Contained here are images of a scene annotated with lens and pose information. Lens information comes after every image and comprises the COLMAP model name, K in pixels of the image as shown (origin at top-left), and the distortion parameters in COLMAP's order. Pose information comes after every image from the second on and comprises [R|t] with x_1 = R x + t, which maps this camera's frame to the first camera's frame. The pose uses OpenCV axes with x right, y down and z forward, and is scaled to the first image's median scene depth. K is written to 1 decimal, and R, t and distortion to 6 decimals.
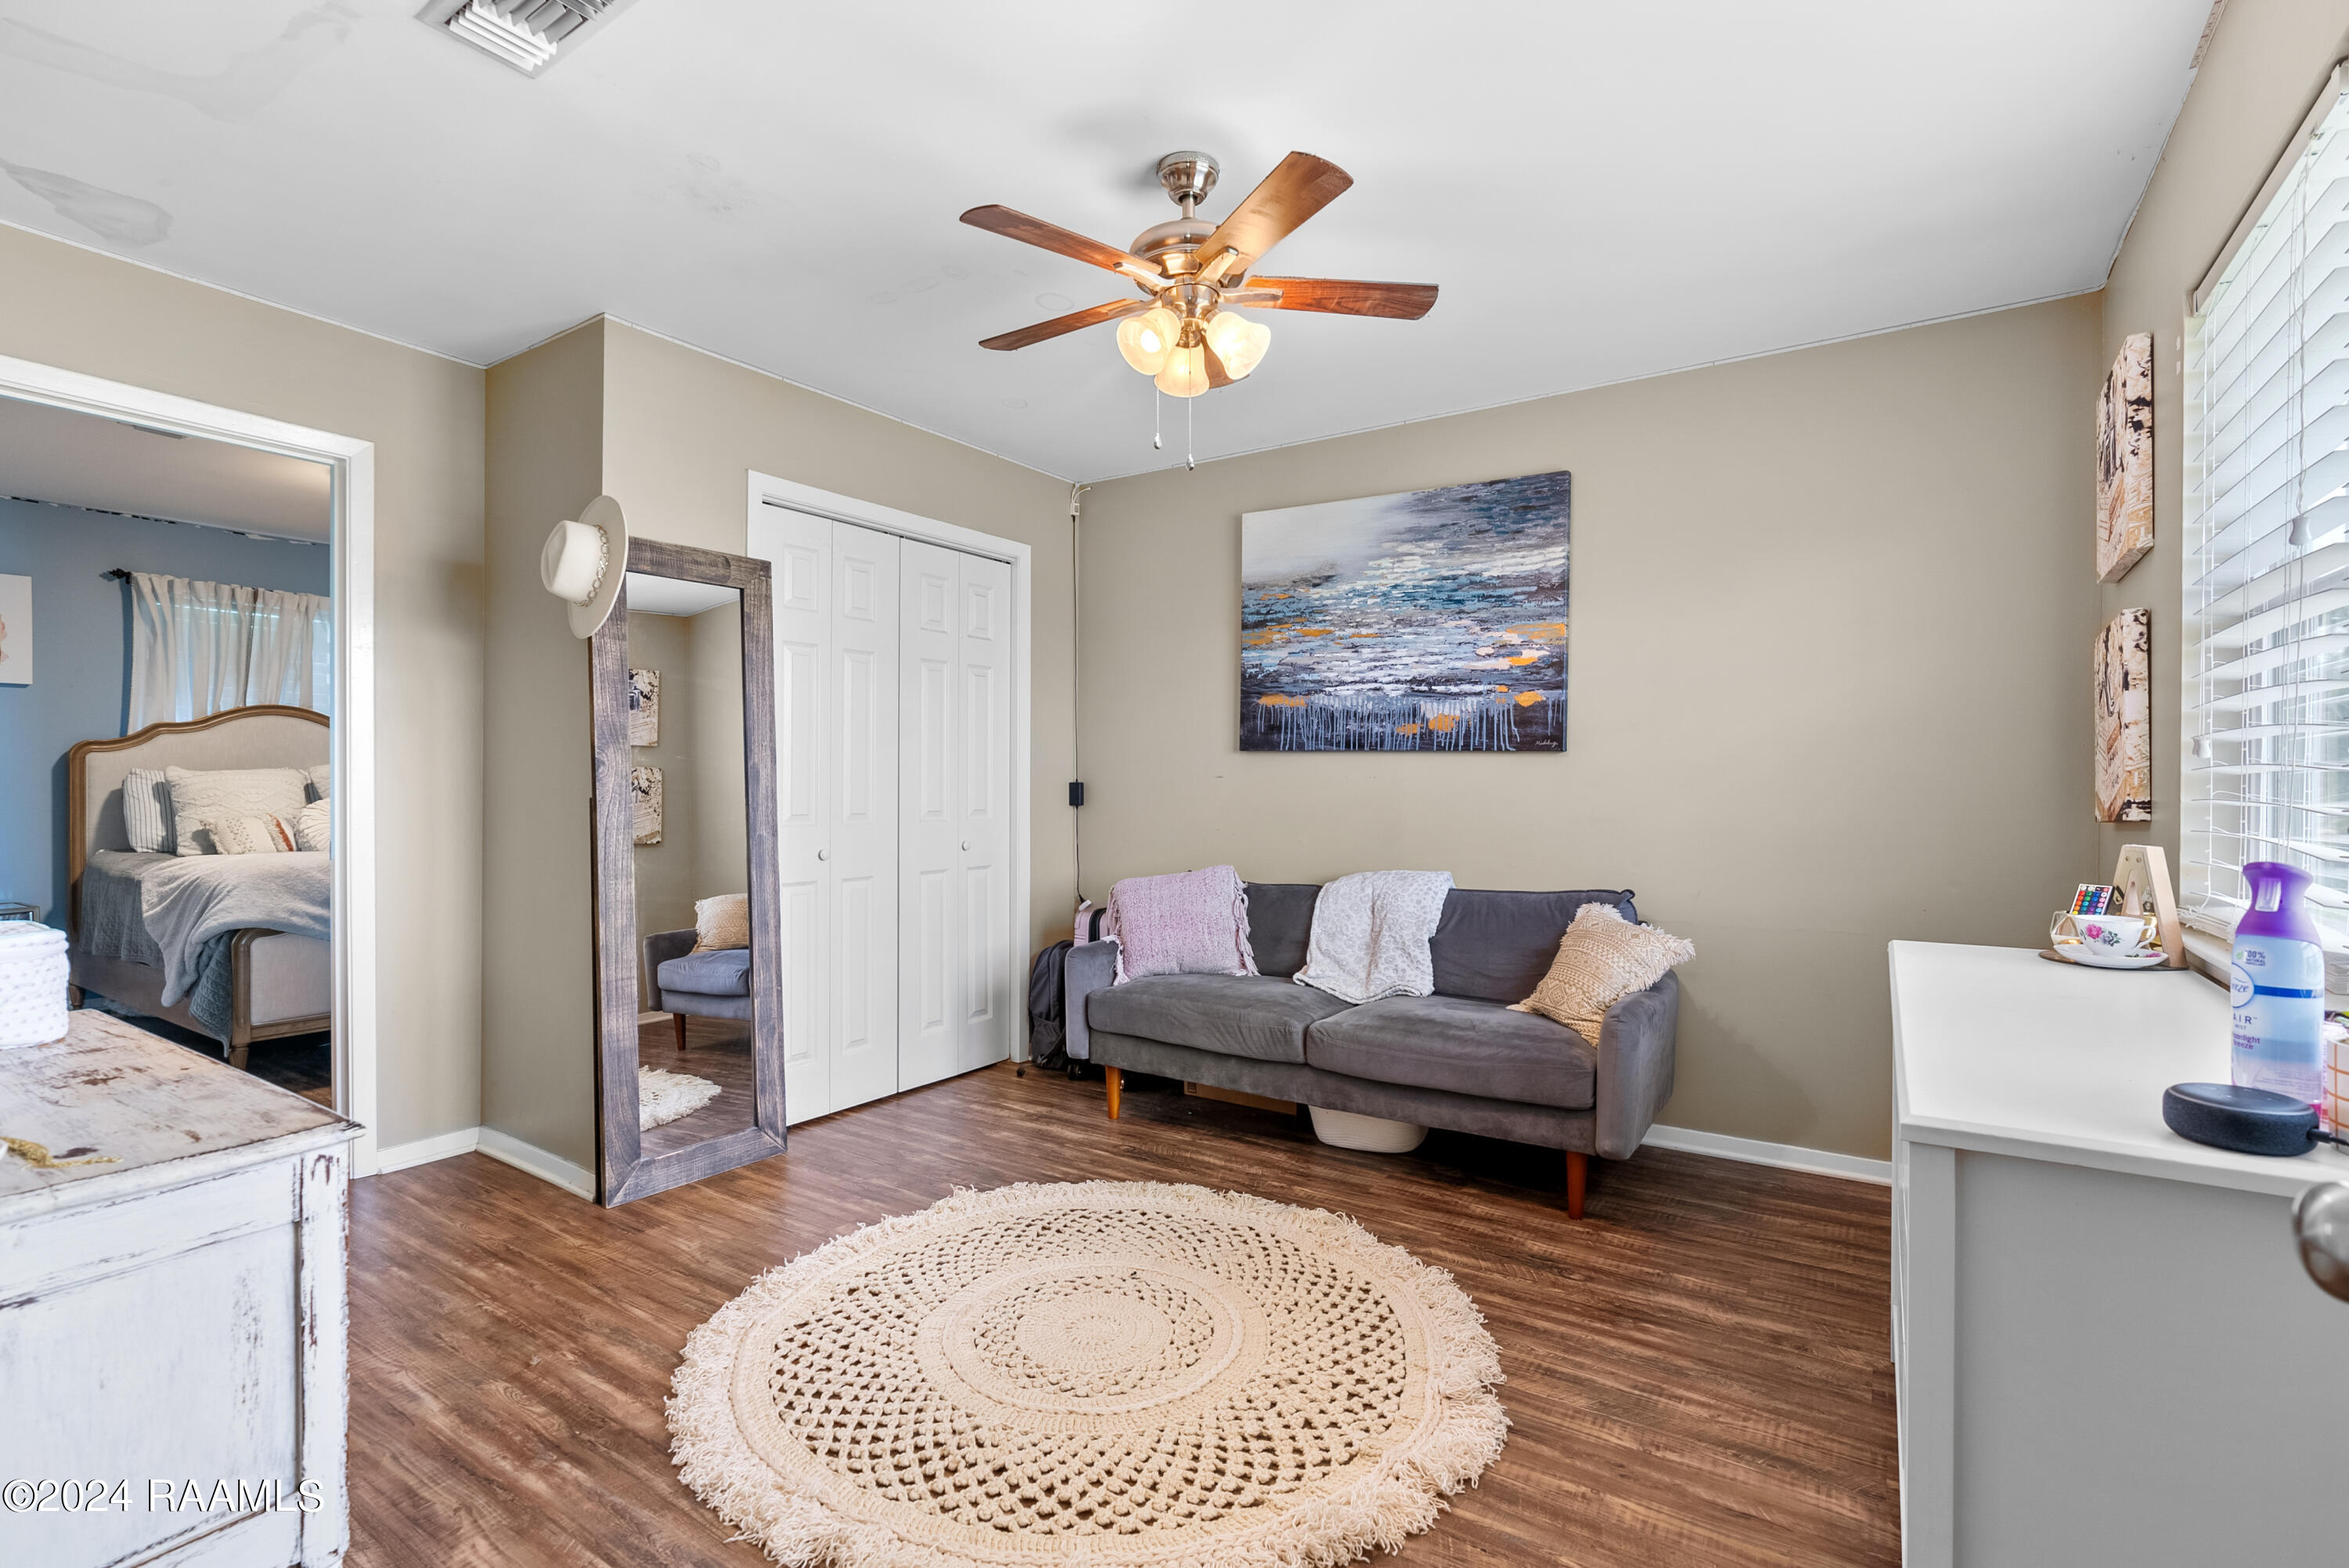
lens RADIAL K [[1088.1, 0, 1167.4], [0, 1088.1, 785.4], [0, 0, 1]] dist [-0.003597, -0.000462]
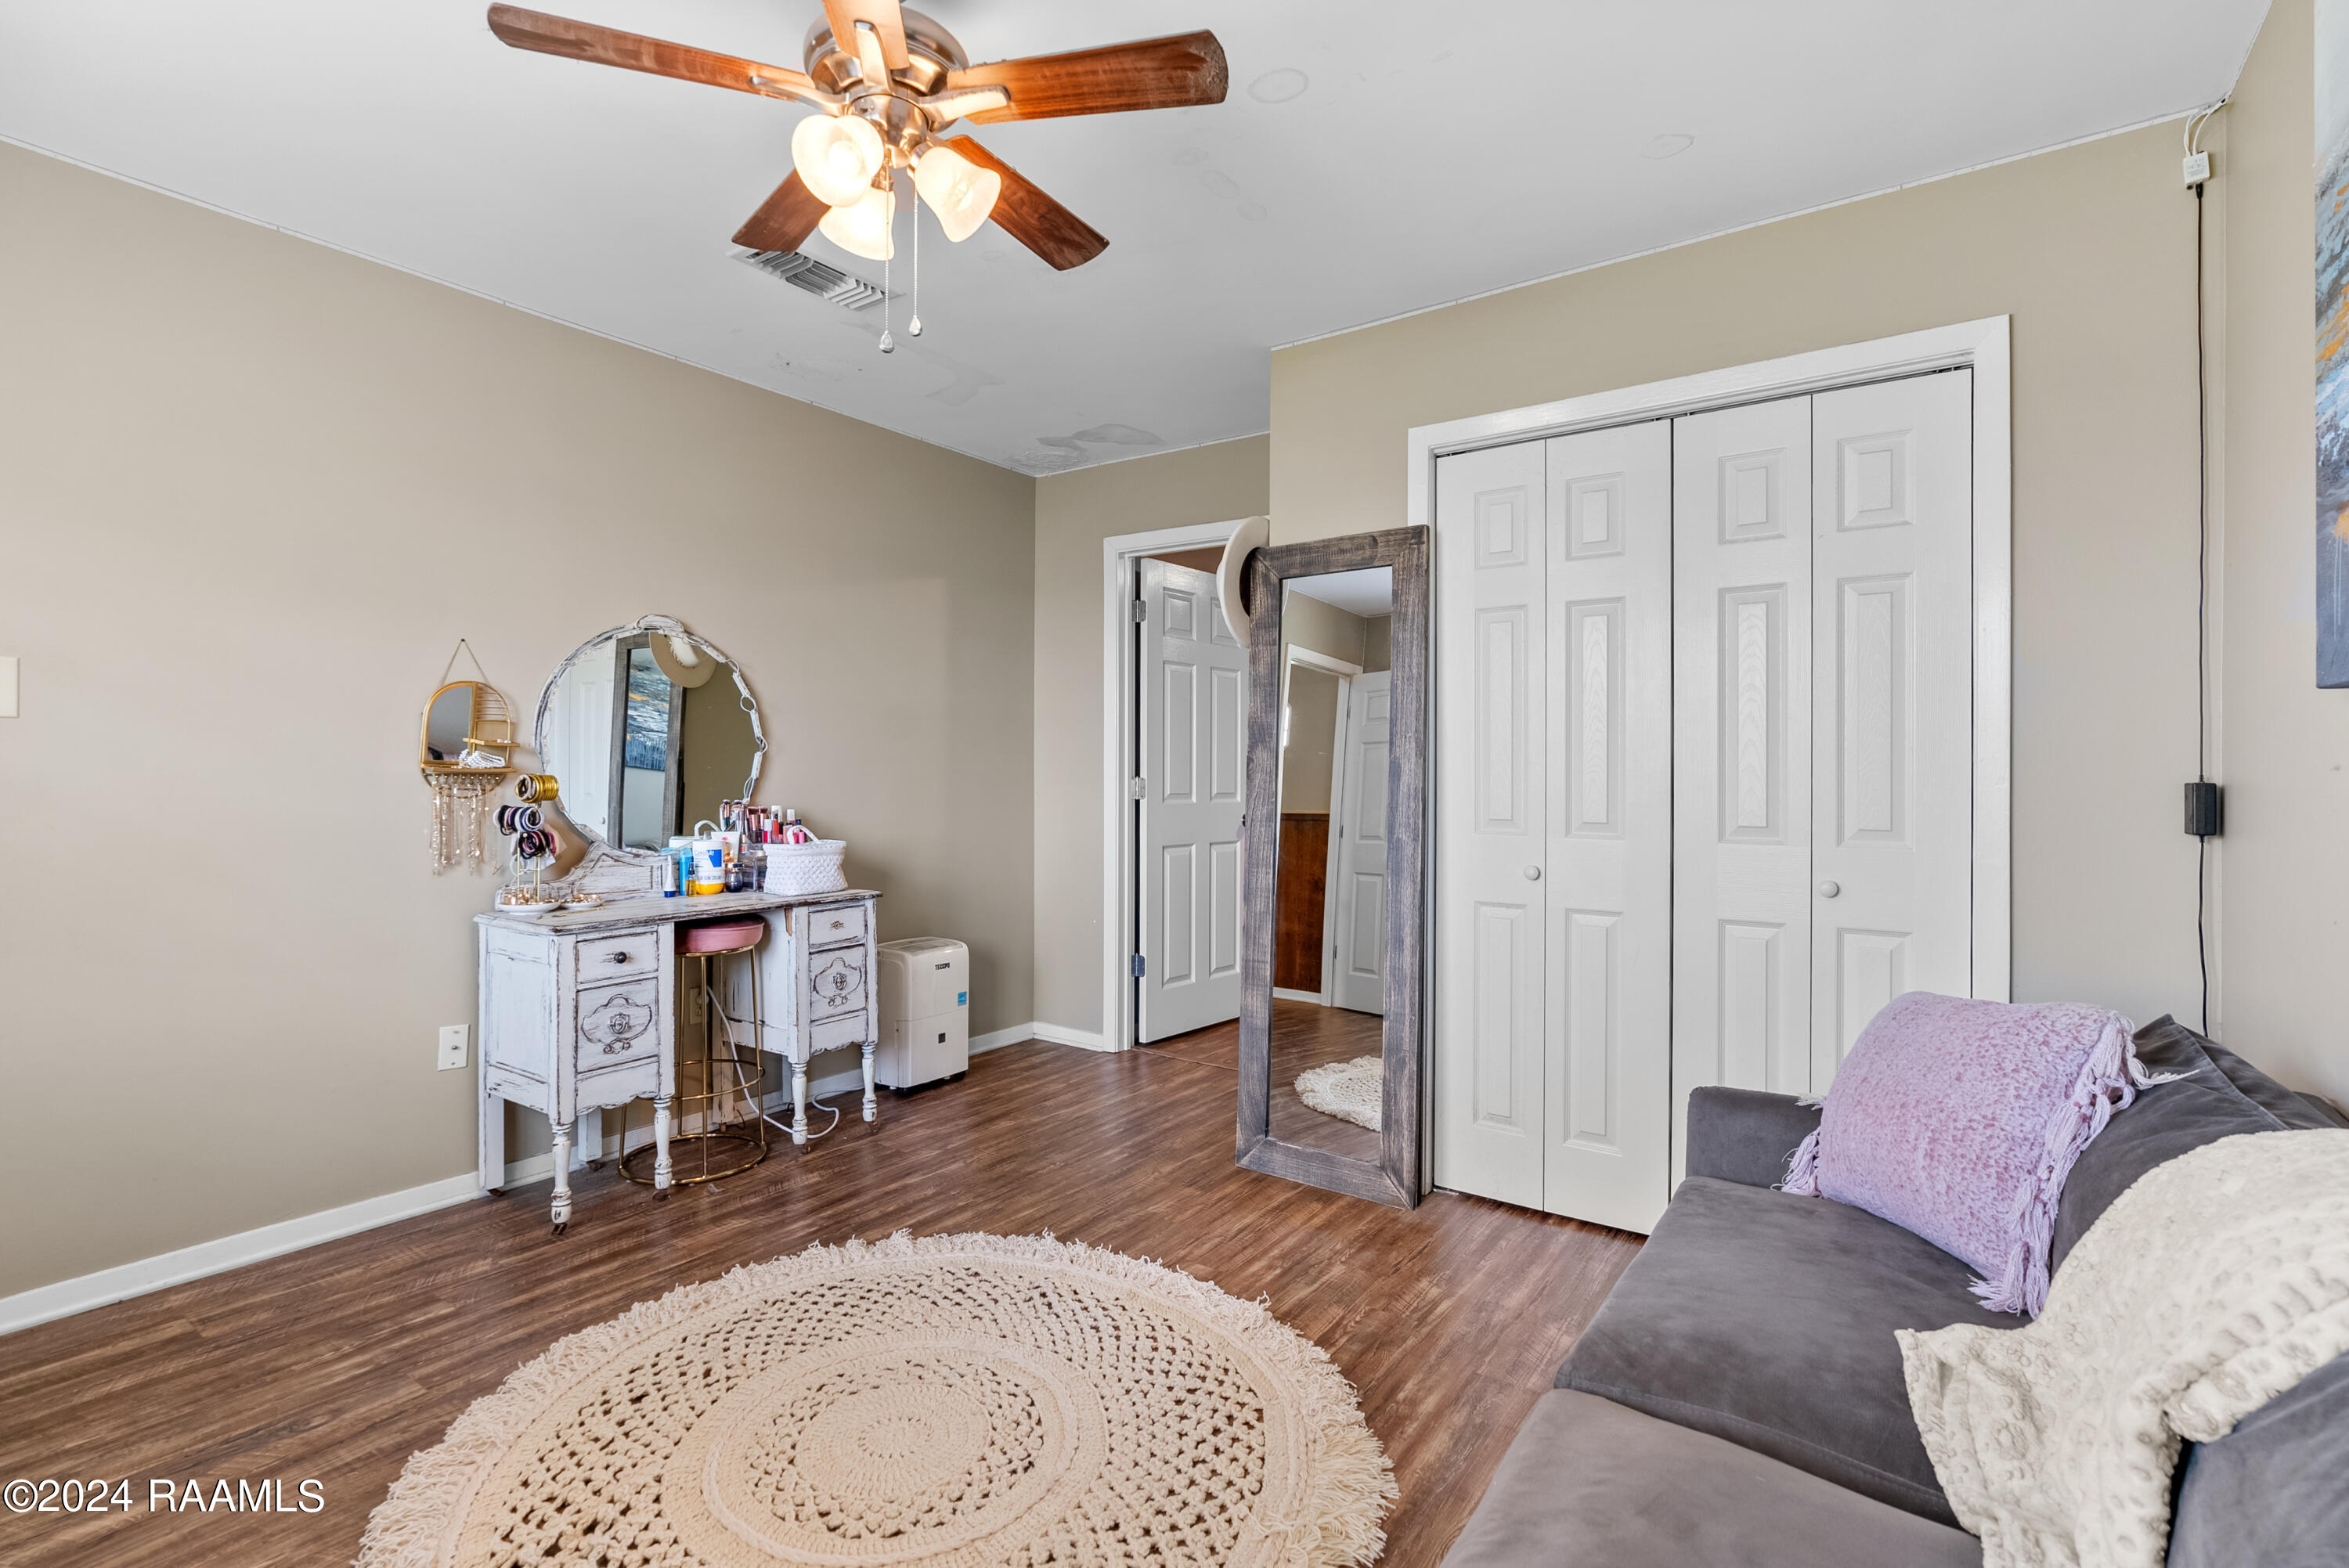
lens RADIAL K [[1088.1, 0, 1167.7], [0, 1088.1, 773.2], [0, 0, 1]] dist [-0.003597, -0.000462]
pose [[-0.024073, -0.005858, -0.999693, 0.516305], [-0.009738, 0.999937, -0.005625, -0.000514], [0.999663, 0.009600, -0.024129, 0.835551]]
